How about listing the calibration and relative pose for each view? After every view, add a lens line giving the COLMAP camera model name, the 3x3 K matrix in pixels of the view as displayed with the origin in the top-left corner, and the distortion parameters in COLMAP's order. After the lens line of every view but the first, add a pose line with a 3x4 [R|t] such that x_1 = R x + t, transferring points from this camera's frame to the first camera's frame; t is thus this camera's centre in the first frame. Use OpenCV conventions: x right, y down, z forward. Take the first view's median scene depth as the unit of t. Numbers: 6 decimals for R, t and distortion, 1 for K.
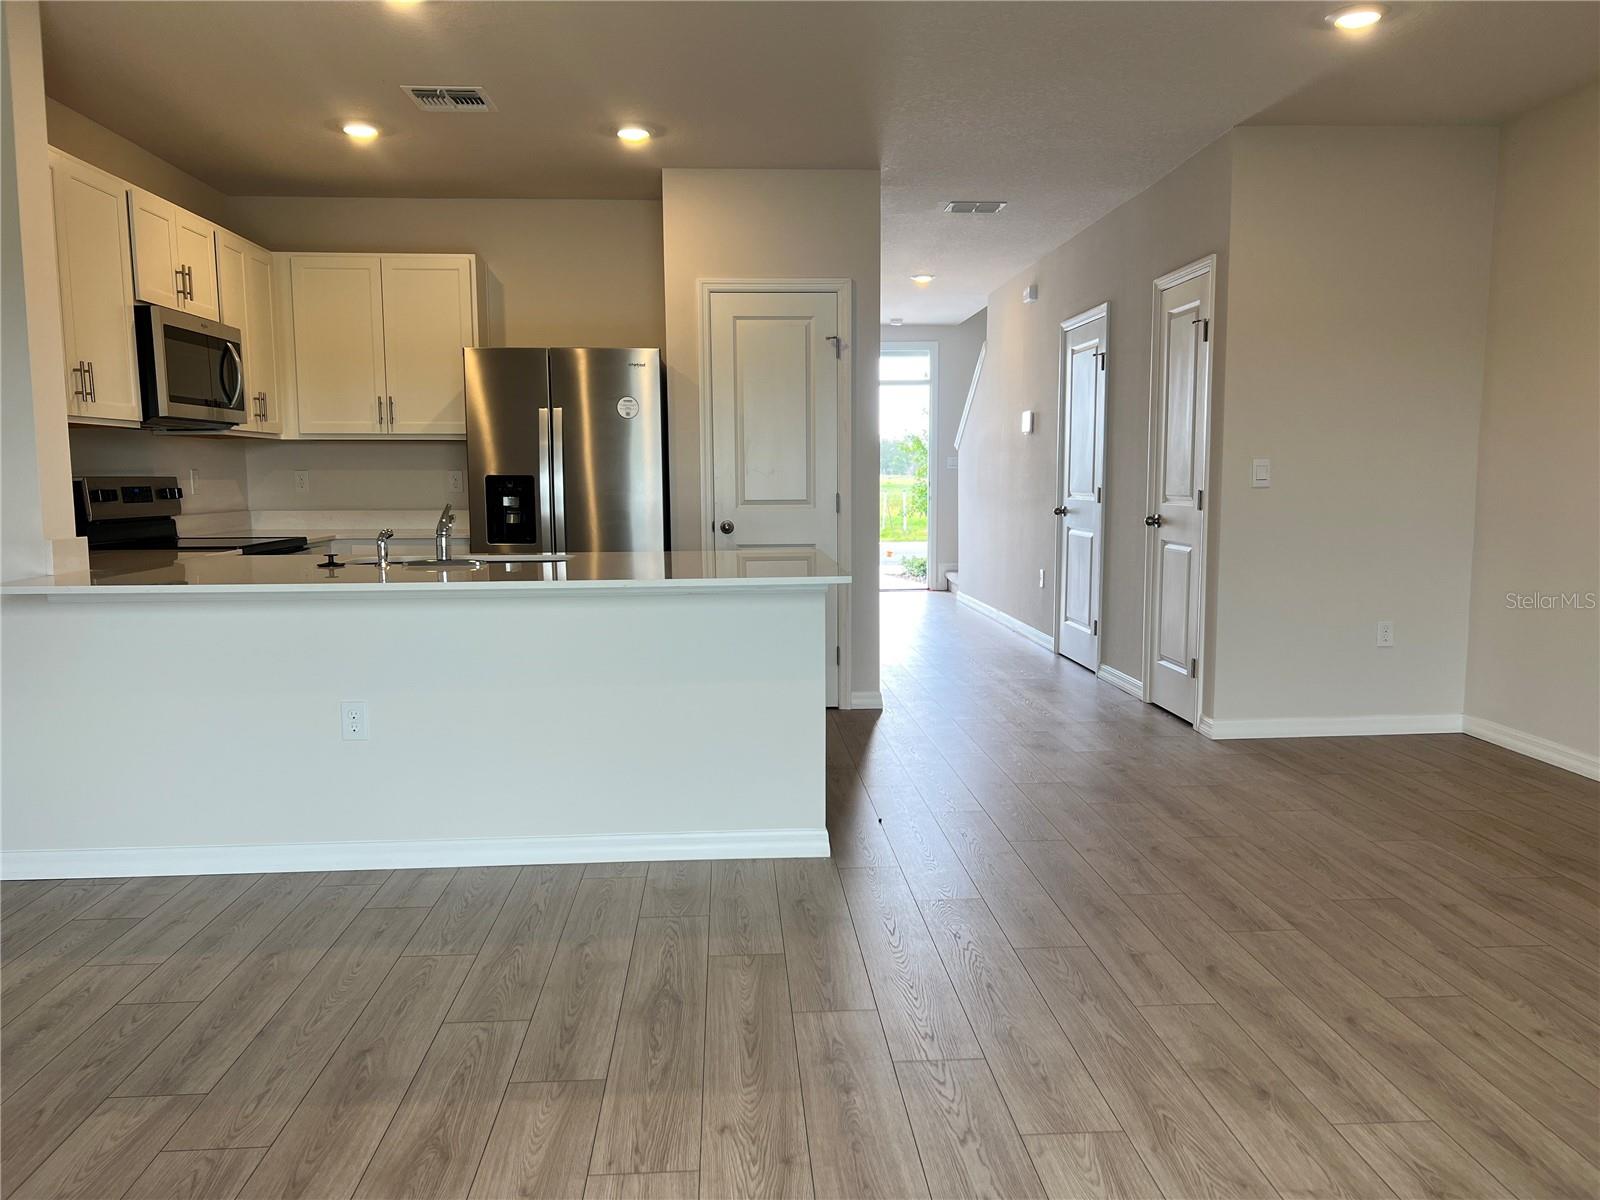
lens RADIAL K [[1225.1, 0, 794.9], [0, 1225.1, 599.2], [0, 0, 1]] dist [0.049241, -0.040961]
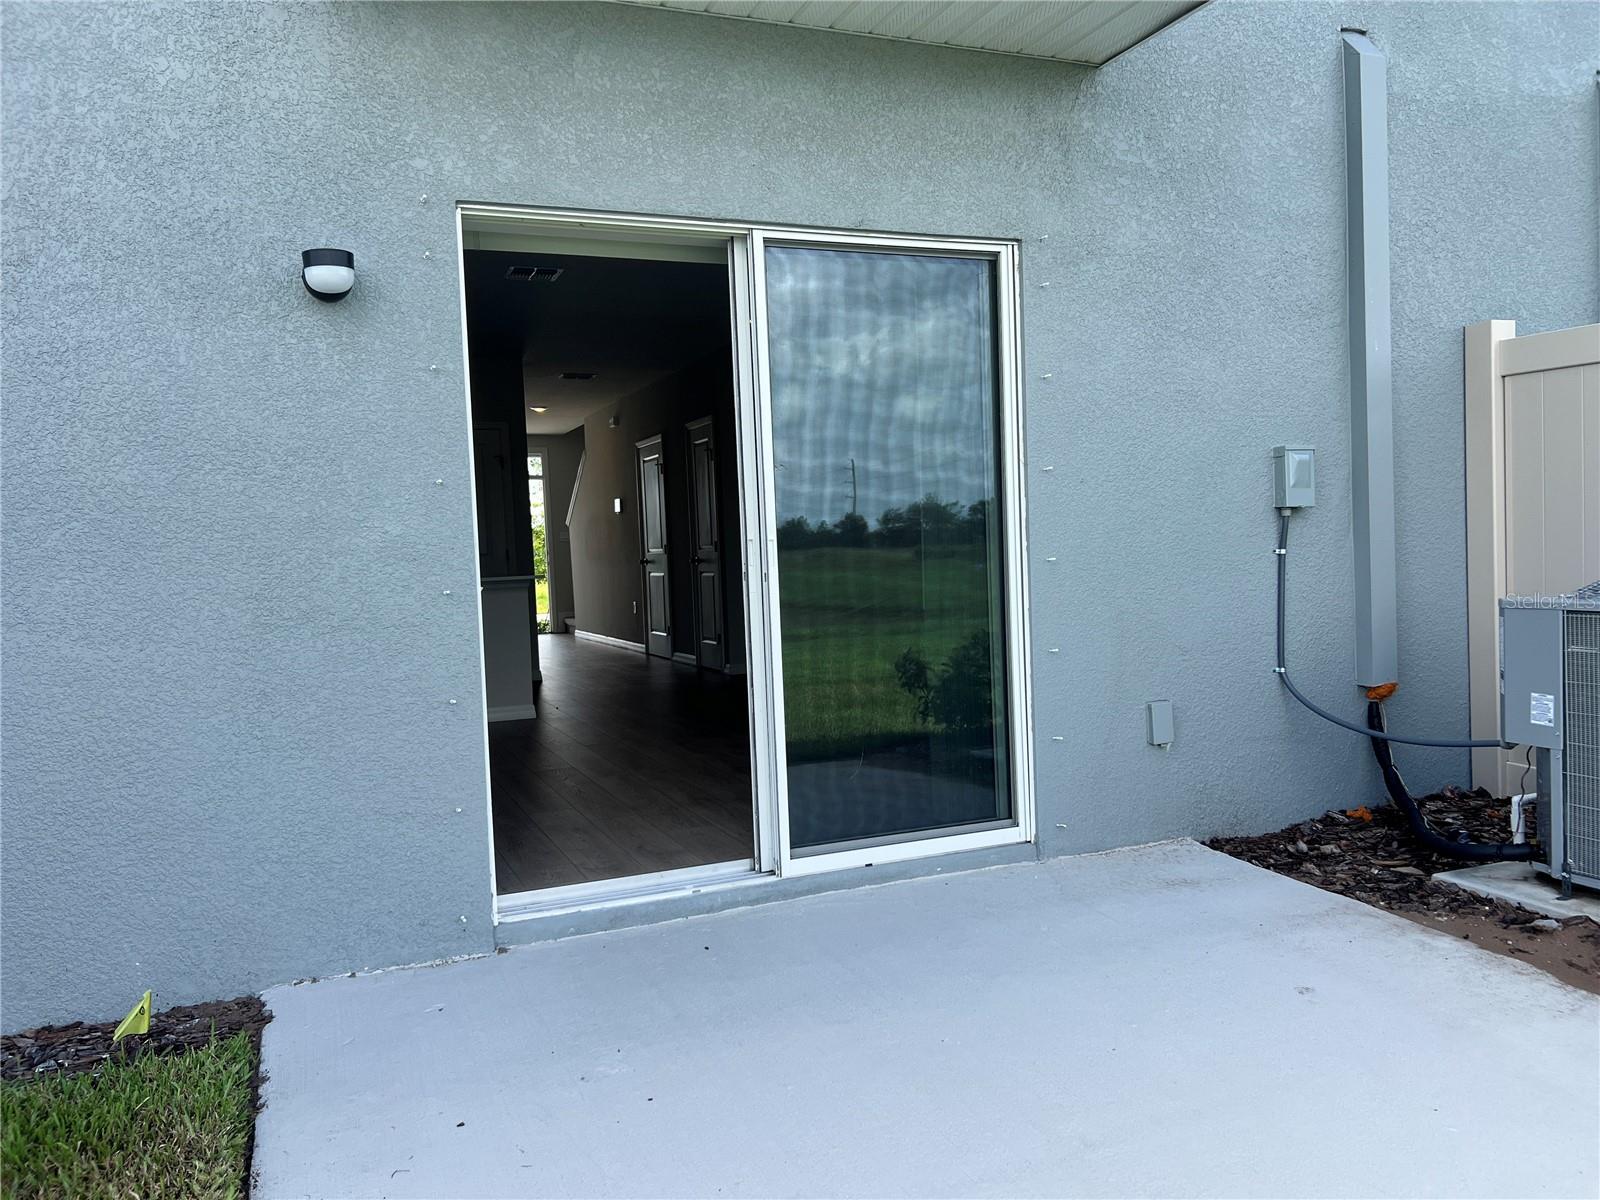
lens RADIAL K [[1225.1, 0, 789.9], [0, 1225.1, 584.5], [0, 0, 1]] dist [0.049241, -0.040961]
pose [[0.946923, -0.049154, 0.317680, -0.108299], [0.073581, 0.995146, -0.065350, 0.075983], [-0.312926, 0.085257, 0.945943, -0.553610]]
